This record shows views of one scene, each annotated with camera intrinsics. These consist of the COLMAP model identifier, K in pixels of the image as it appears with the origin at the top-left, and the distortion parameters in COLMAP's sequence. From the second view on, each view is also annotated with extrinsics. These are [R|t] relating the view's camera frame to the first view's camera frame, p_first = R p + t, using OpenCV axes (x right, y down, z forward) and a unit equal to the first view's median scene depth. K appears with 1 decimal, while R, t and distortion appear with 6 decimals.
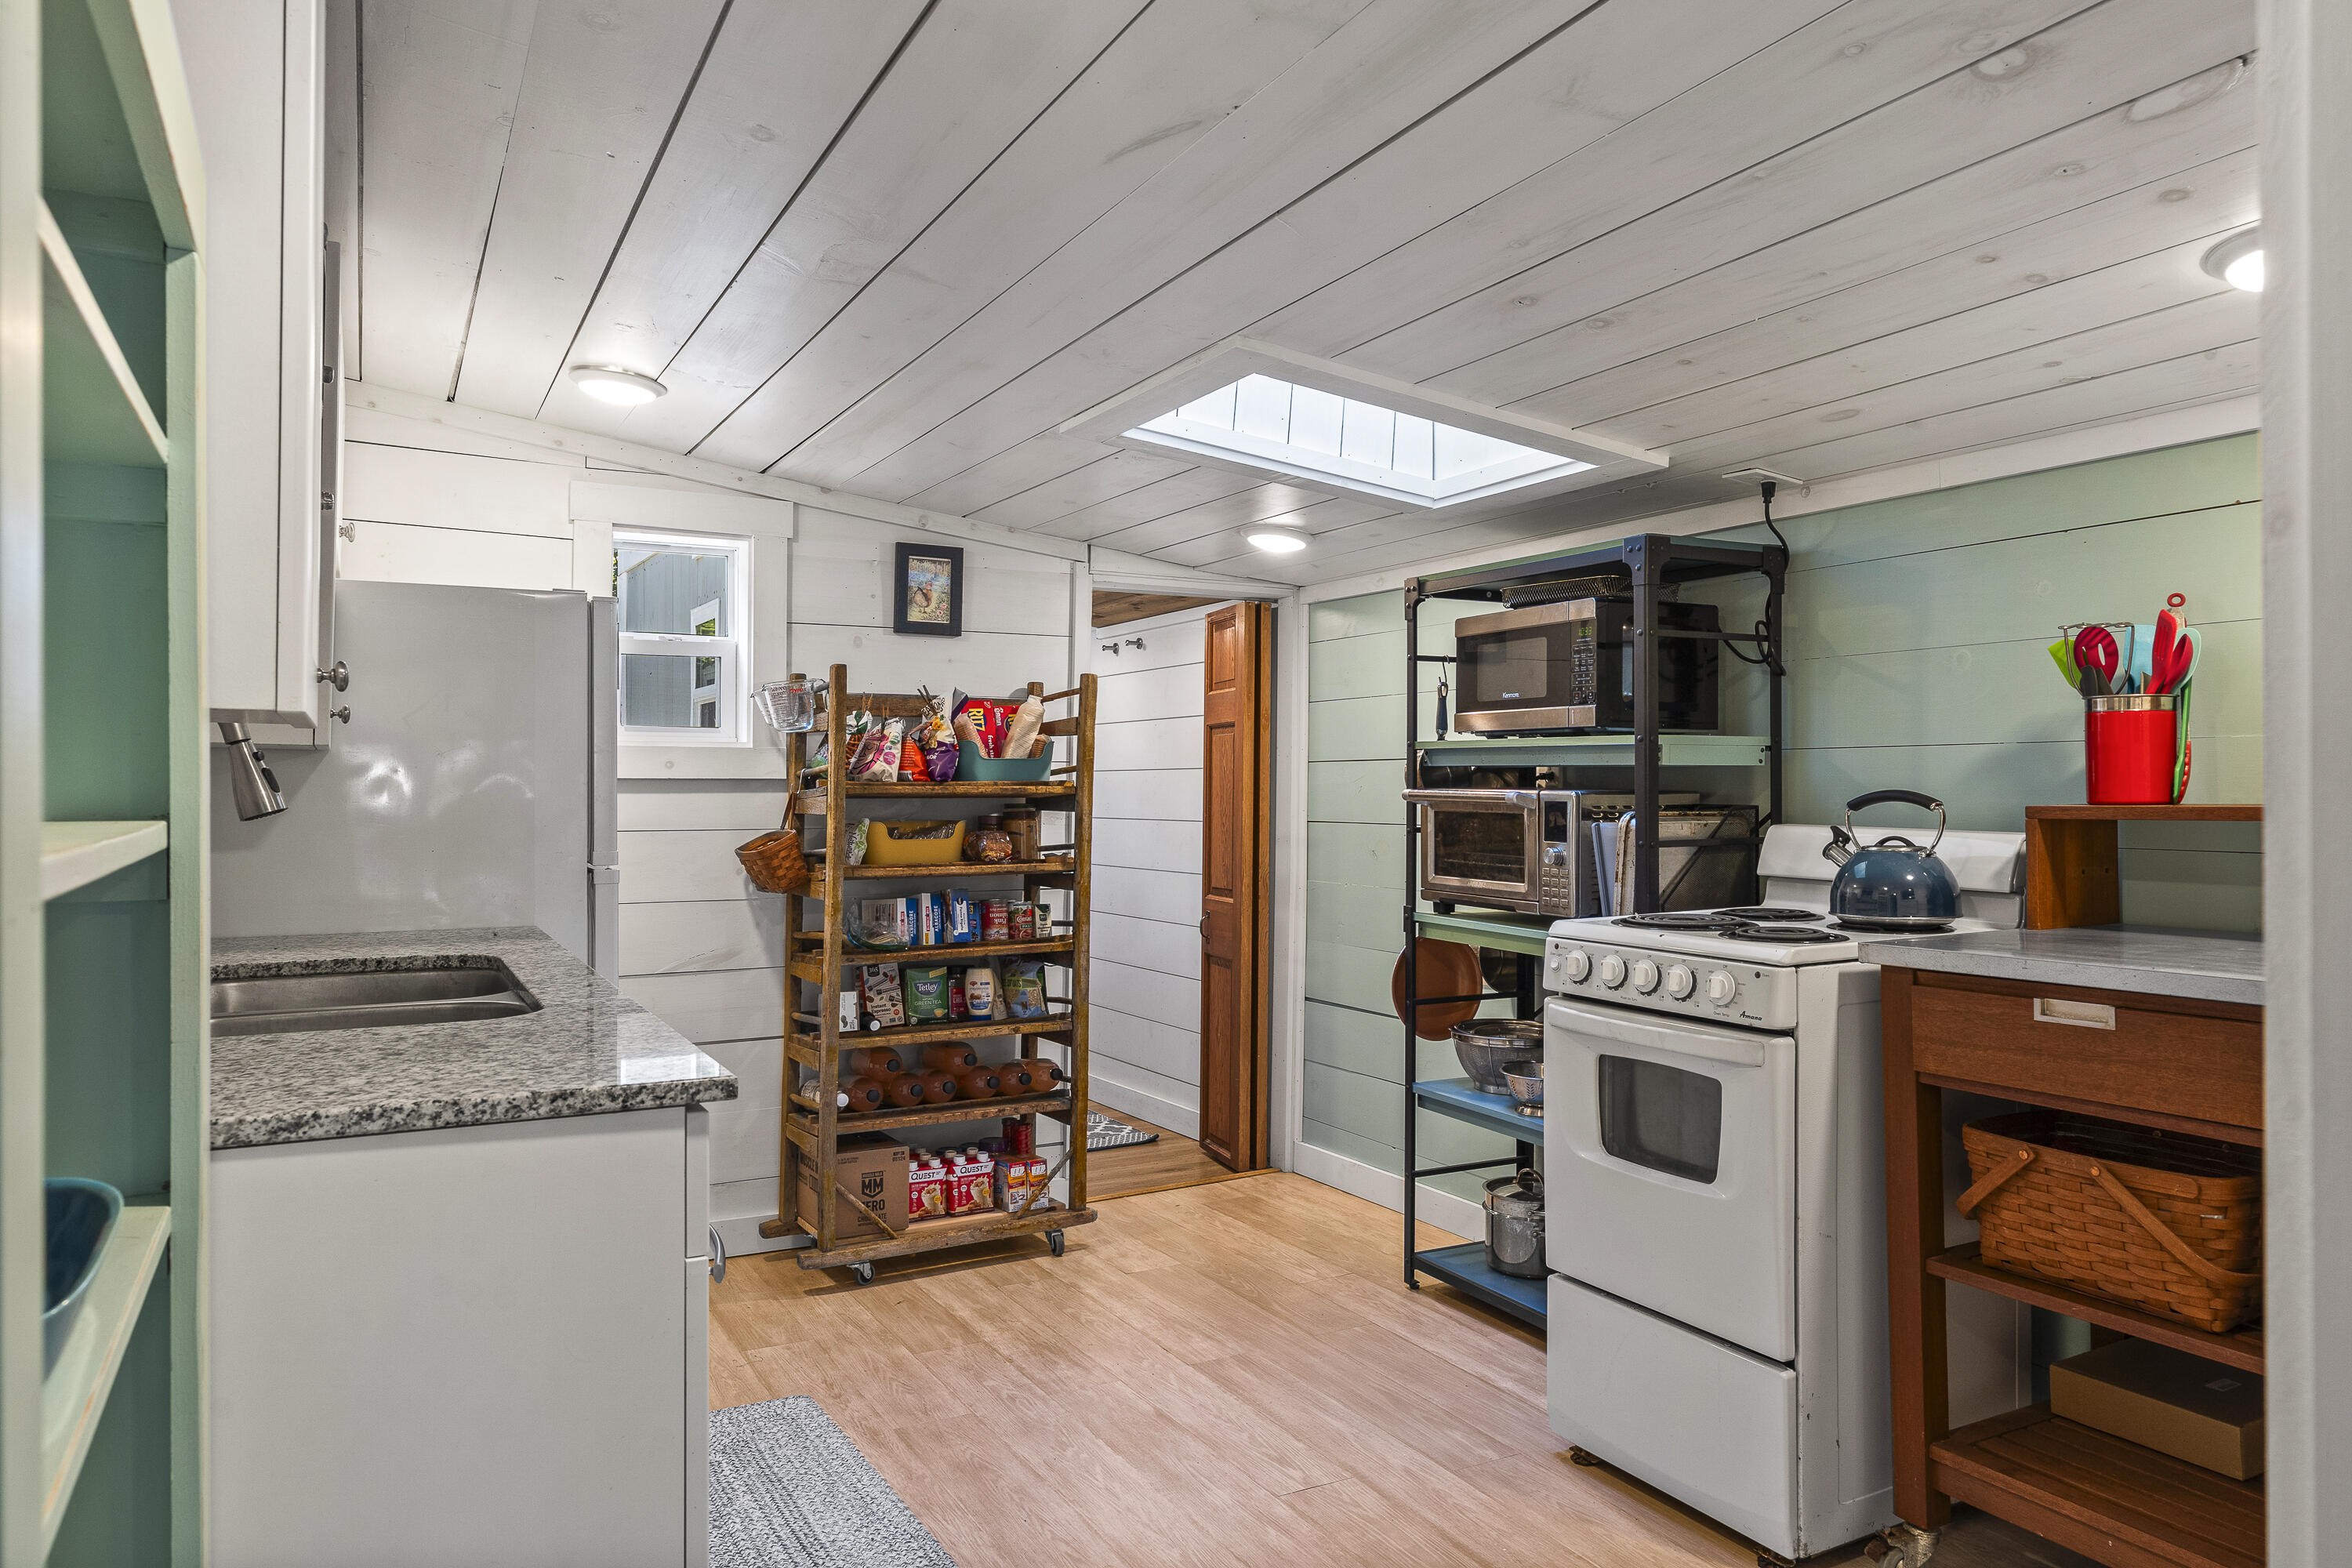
lens RADIAL K [[1547.0, 0, 1171.9], [0, 1547.0, 773.5], [0, 0, 1]] dist [0.001354, 0.000495]
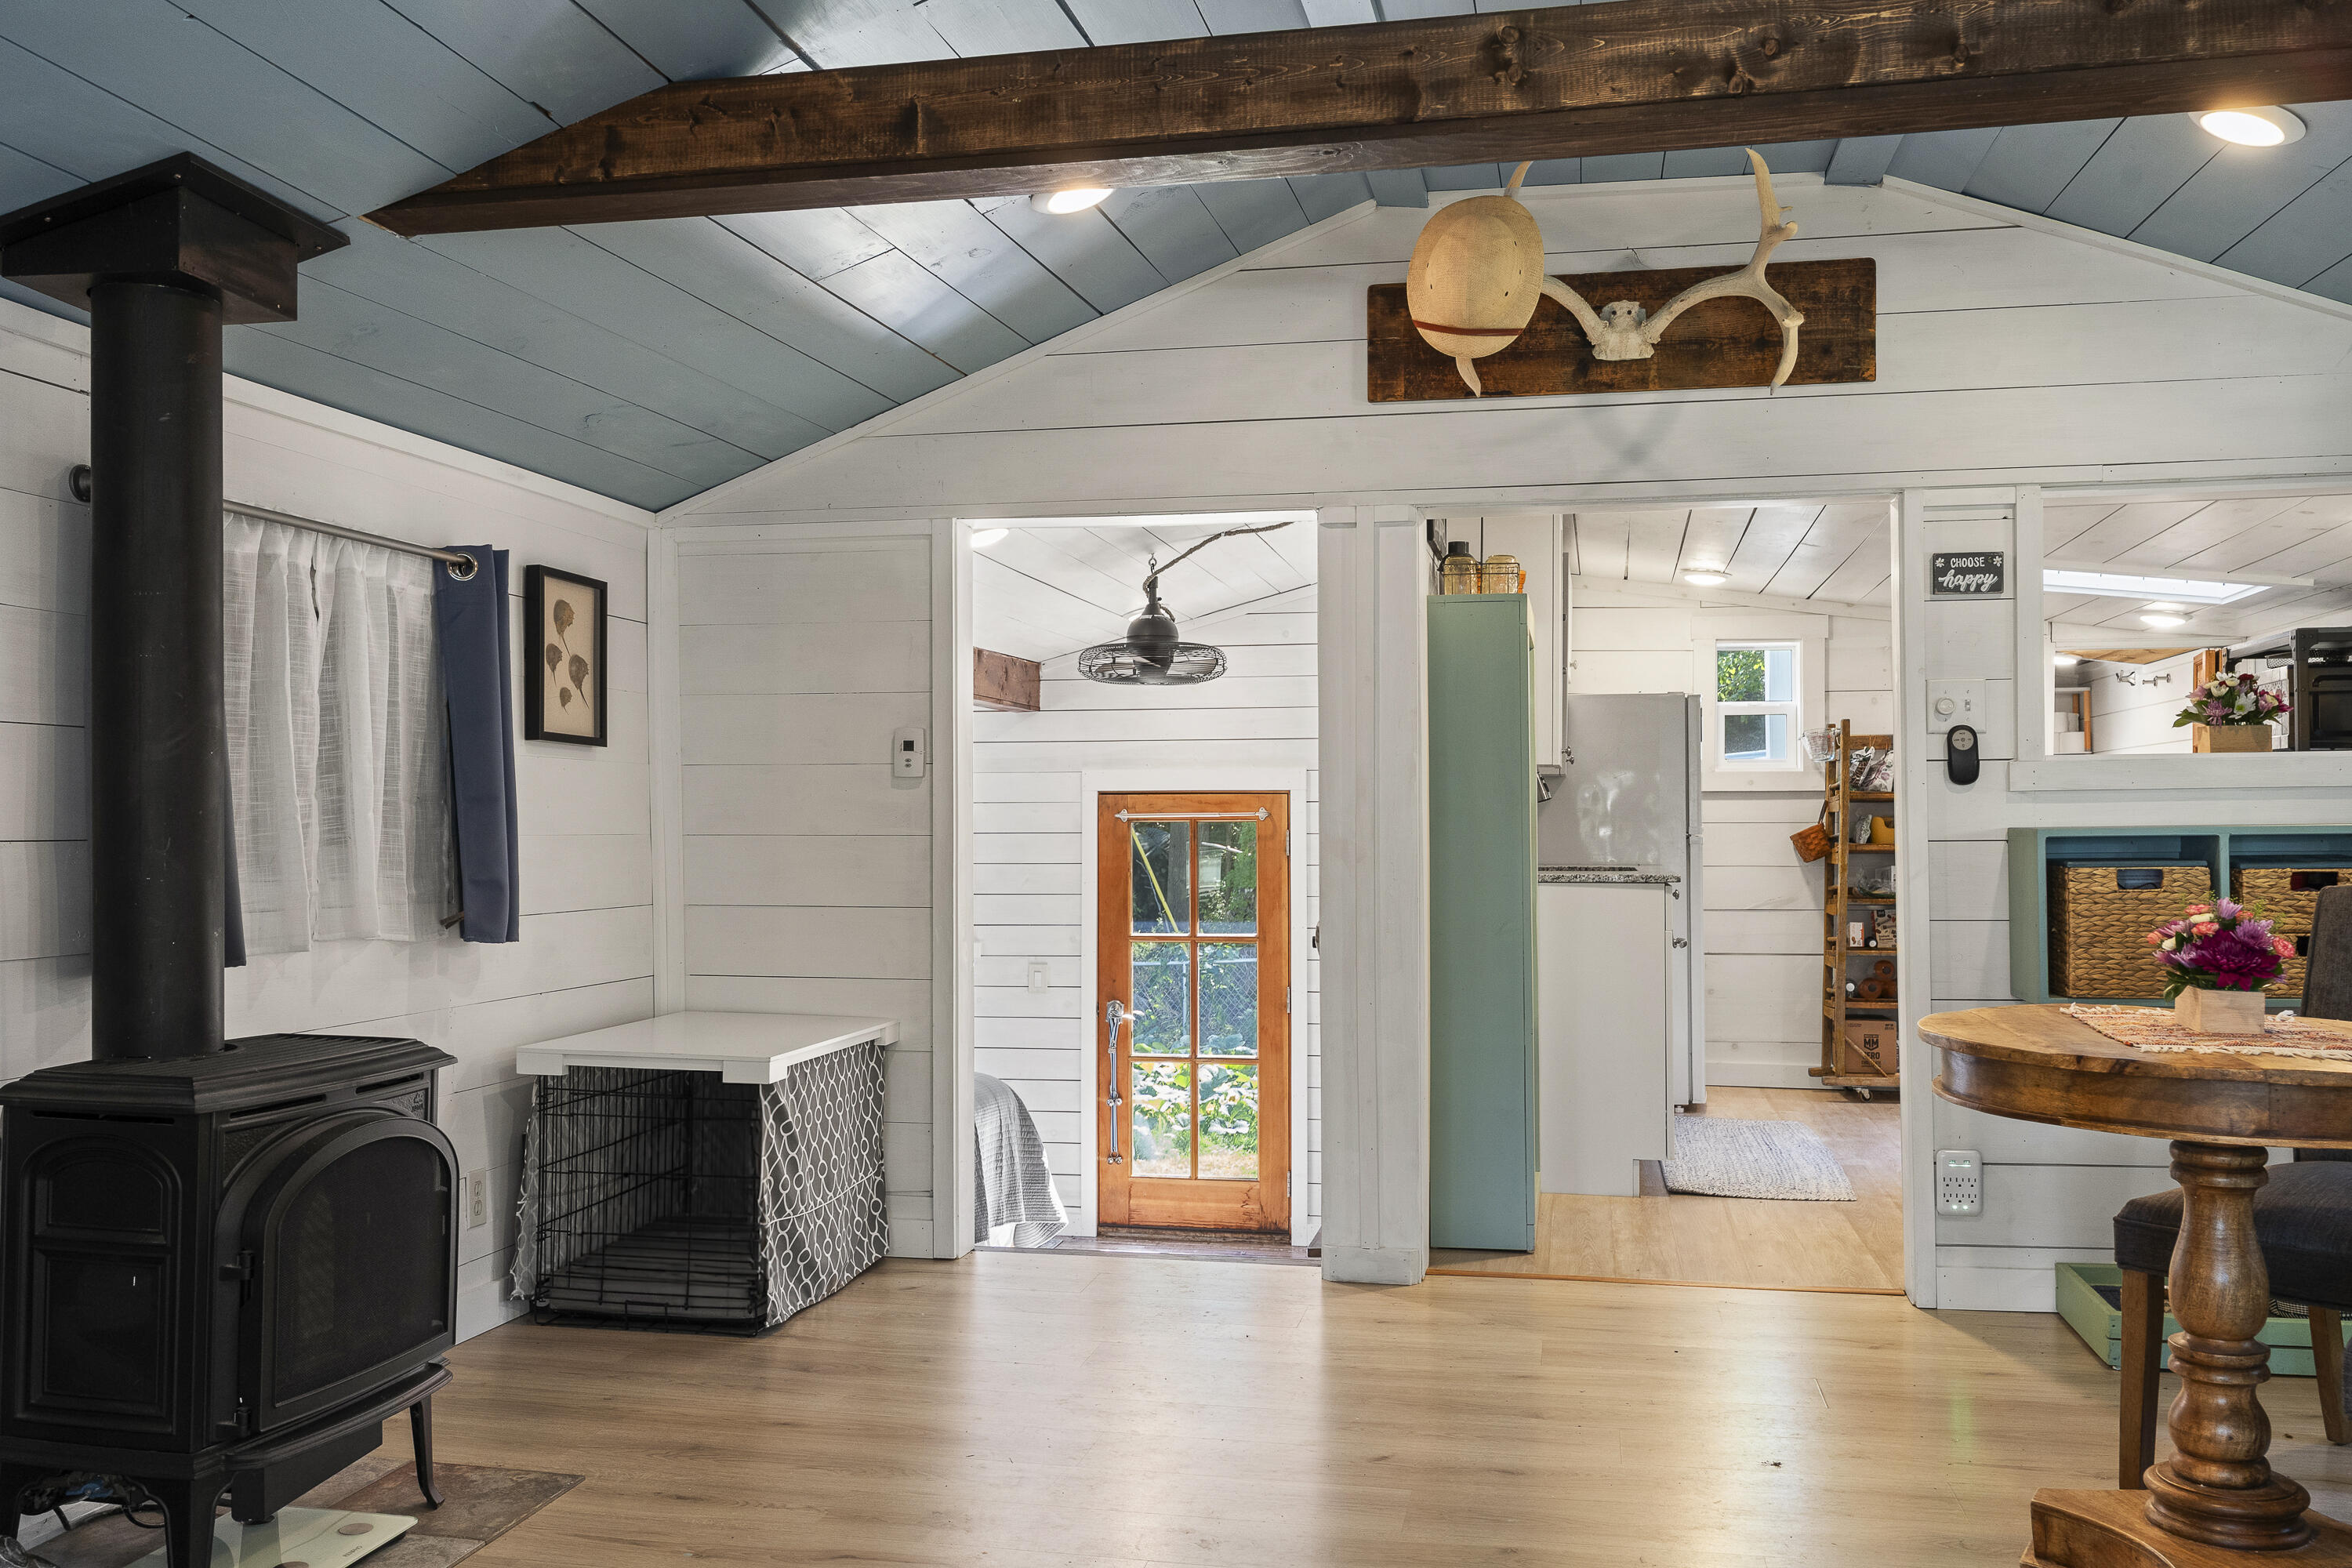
lens RADIAL K [[2028.7, 0, 1177.0], [0, 2028.7, 793.3], [0, 0, 1]] dist [0.010912, 0.000286]
pose [[0.772112, -0.010786, -0.635395, 0.564529], [0.006943, 0.999939, -0.008537, 0.019529], [0.635449, 0.002180, 0.772140, -1.034454]]
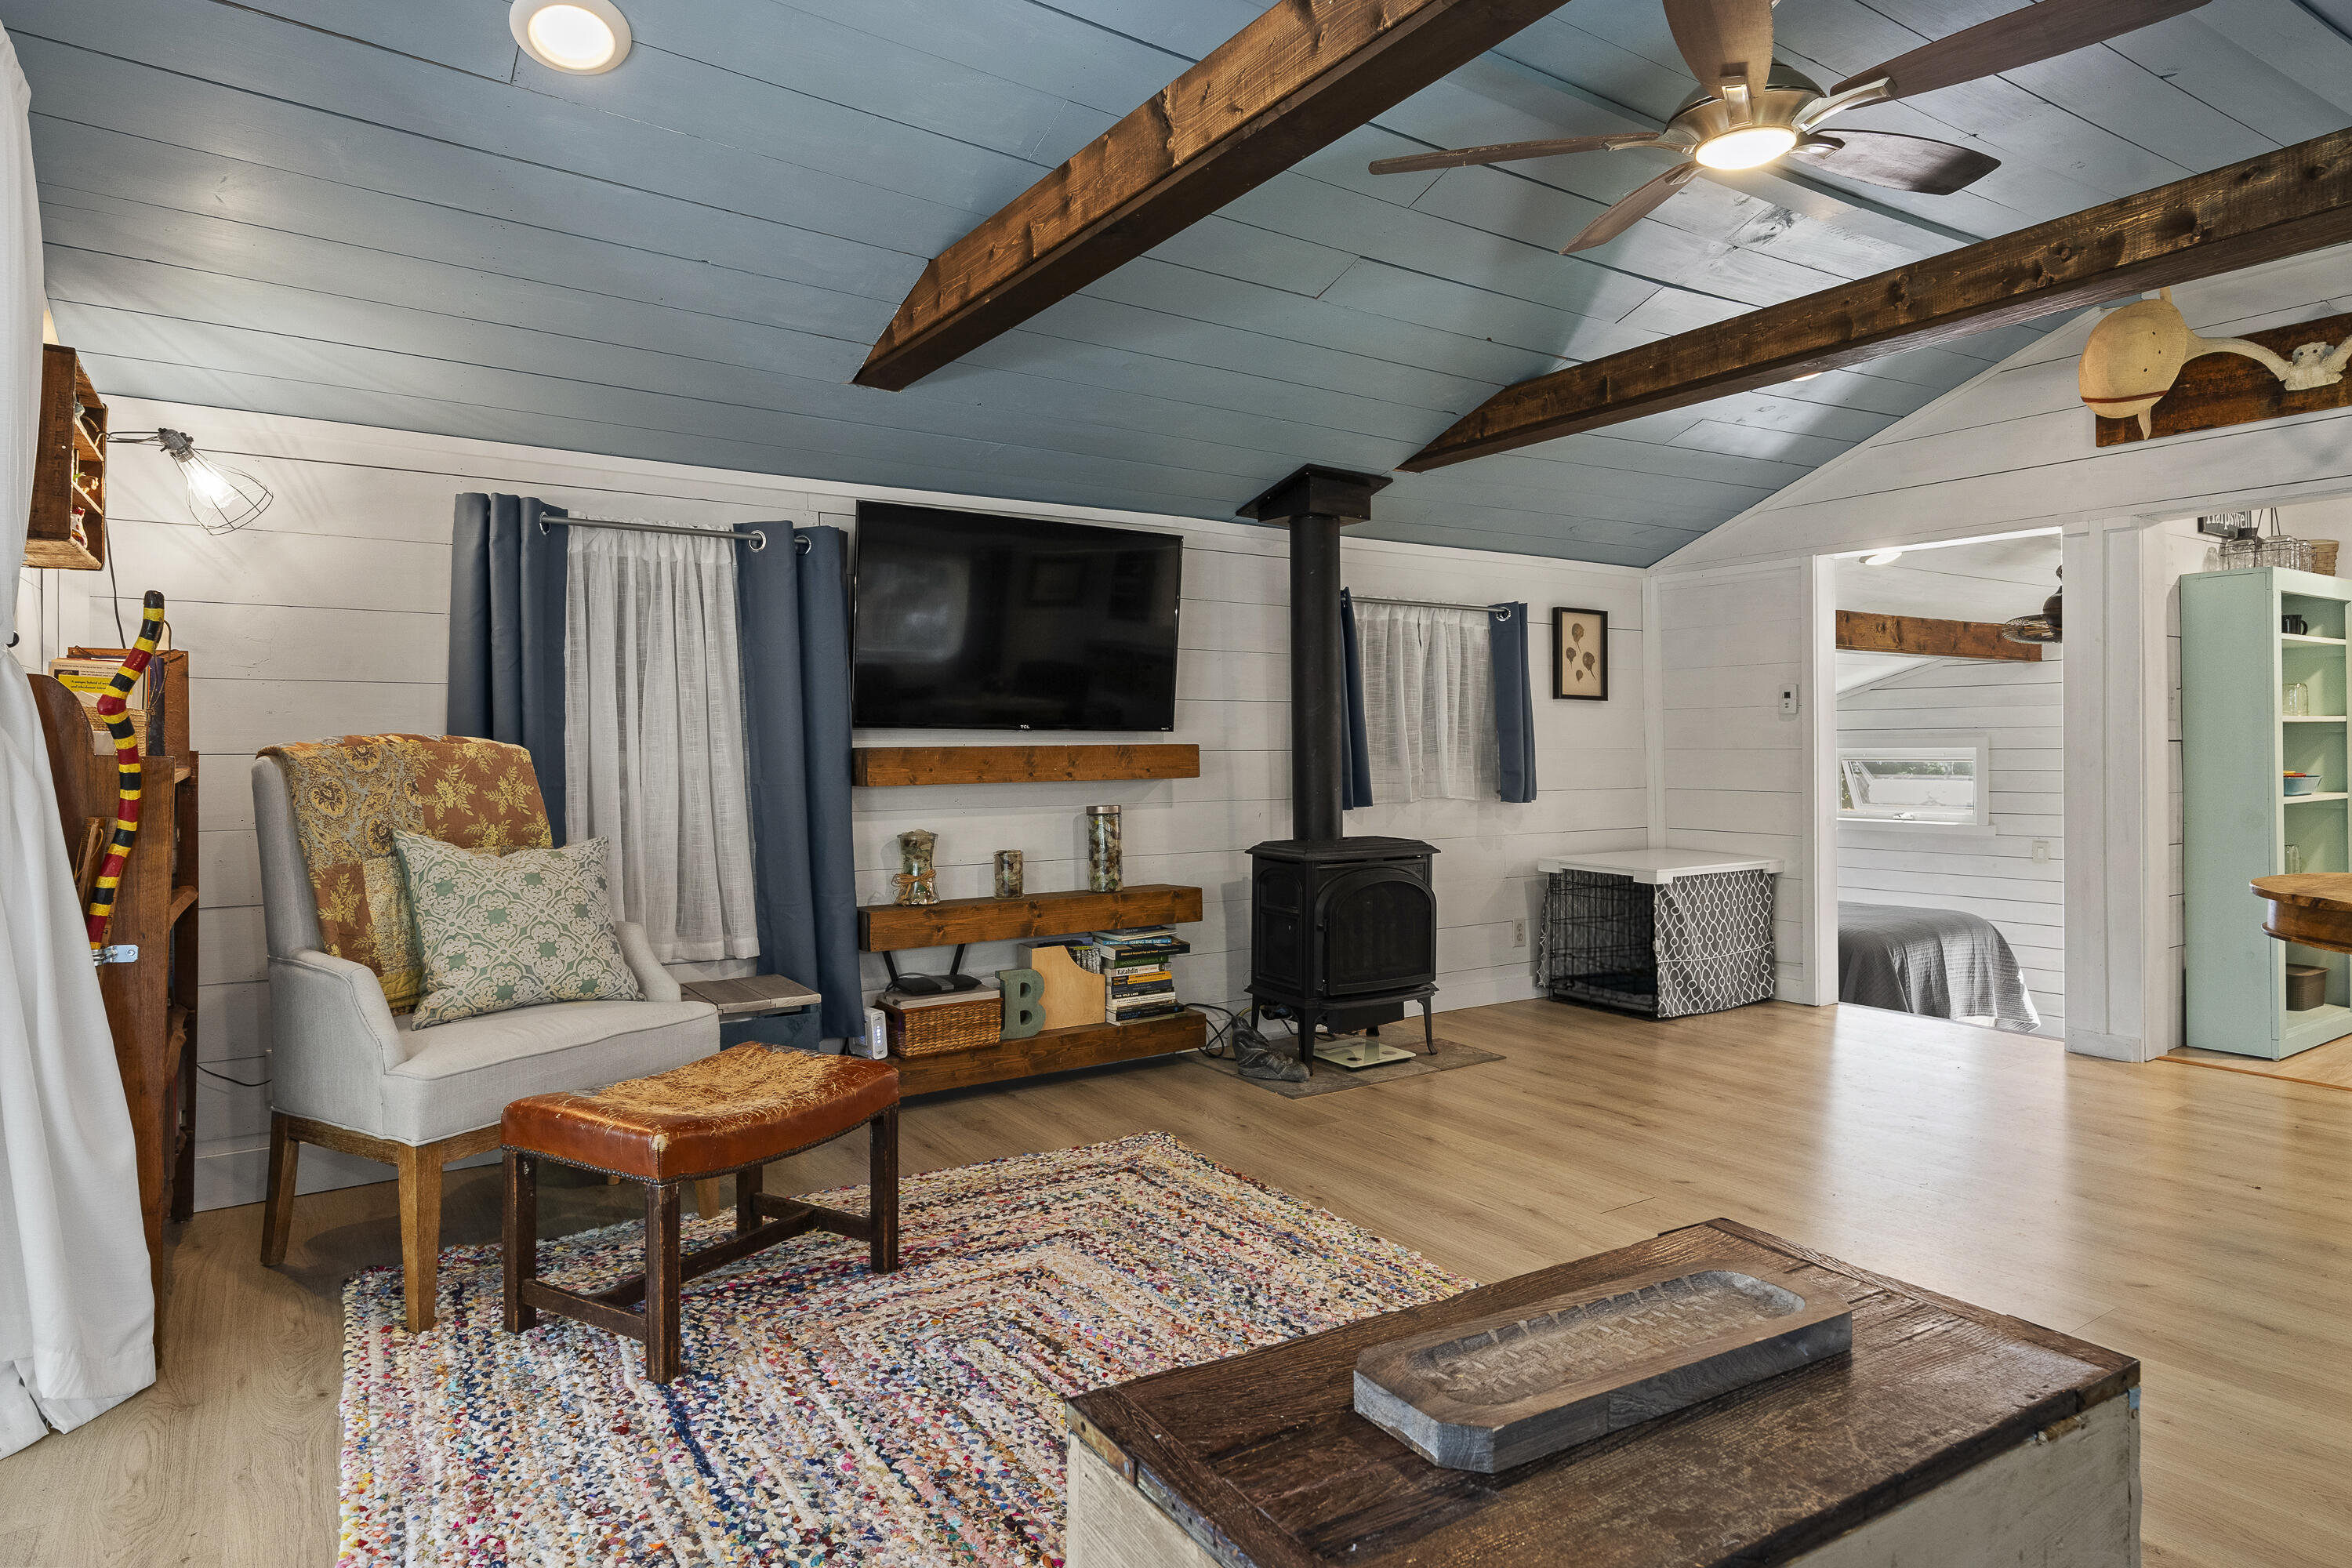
lens RADIAL K [[1342.2, 0, 1173.5], [0, 1342.2, 752.7], [0, 0, 1]] dist [-0.001211, 0.000891]
pose [[0.096872, 0.003117, -0.995292, 0.961802], [0.012805, 0.999908, 0.004378, 0.023571], [0.995214, -0.013168, 0.096824, -0.930474]]
